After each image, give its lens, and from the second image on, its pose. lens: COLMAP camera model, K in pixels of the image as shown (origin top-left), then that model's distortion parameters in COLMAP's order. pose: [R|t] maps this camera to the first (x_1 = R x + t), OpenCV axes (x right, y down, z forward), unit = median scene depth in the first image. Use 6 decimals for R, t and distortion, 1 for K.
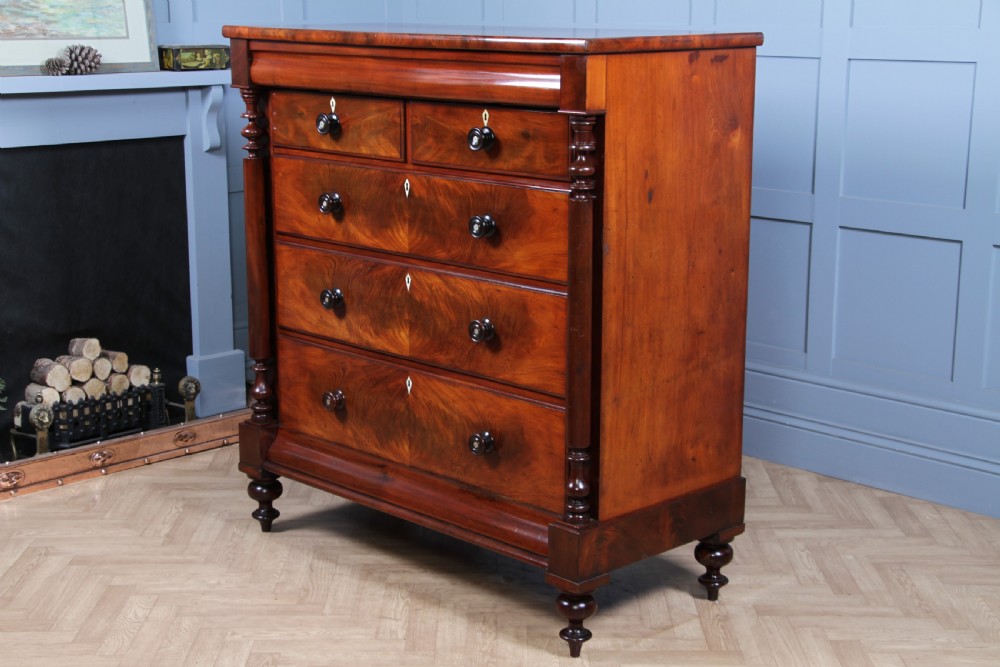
lens RADIAL K [[1573.6, 0, 493.6], [0, 1573.6, 339.4], [0, 0, 1]] dist [0.151696, 0.000000]
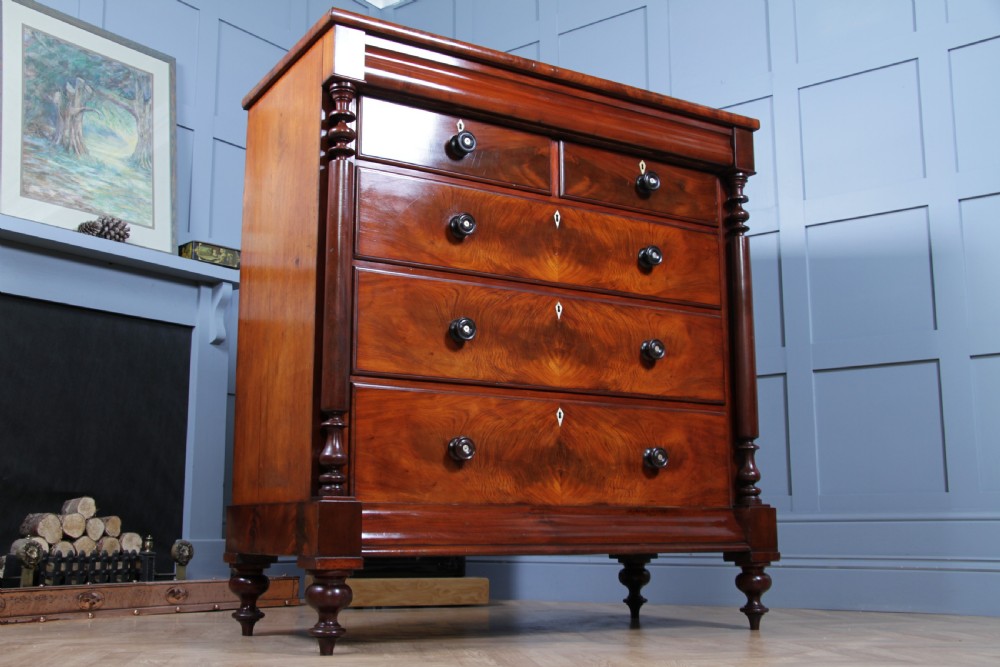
lens RADIAL K [[1078.2, 0, 490.8], [0, 1078.2, 346.4], [0, 0, 1]] dist [-0.007842, 0.000000]
pose [[0.232089, 0.162223, 0.959072, -0.720796], [0.207961, 0.954921, -0.211846, 0.121817], [-0.950204, 0.248616, 0.187891, 0.927380]]
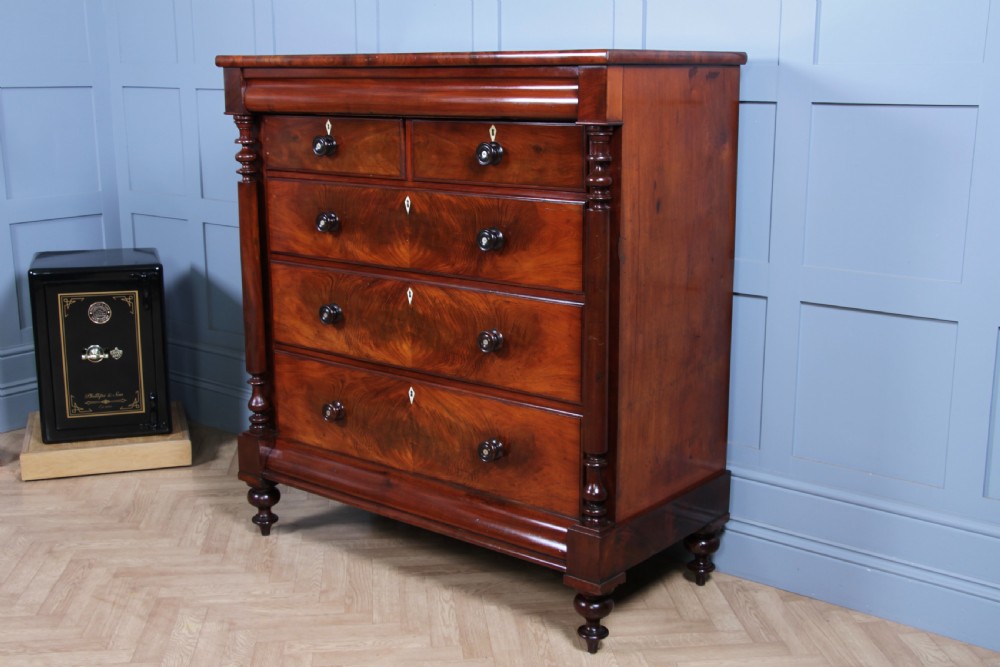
lens RADIAL K [[1197.2, 0, 501.5], [0, 1197.2, 338.9], [0, 0, 1]] dist [0.019007, 0.000000]
pose [[0.993363, -0.029884, 0.111068, -0.083427], [0.029850, 0.999552, 0.001973, -0.008089], [-0.111077, 0.001355, 0.993811, 0.214073]]
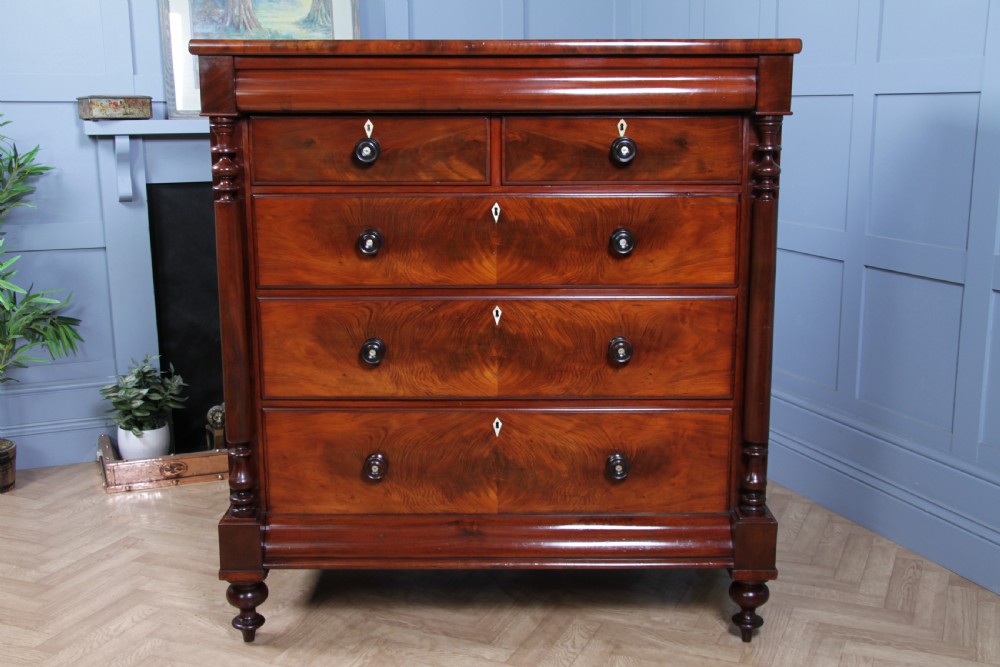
lens RADIAL K [[1108.4, 0, 498.9], [0, 1108.4, 335.2], [0, 0, 1]] dist [0.001018, 0.000000]
pose [[0.700325, -0.147647, 0.698387, -0.511353], [0.157195, 0.986256, 0.050876, -0.058255], [-0.696300, 0.074153, 0.713910, 0.544030]]
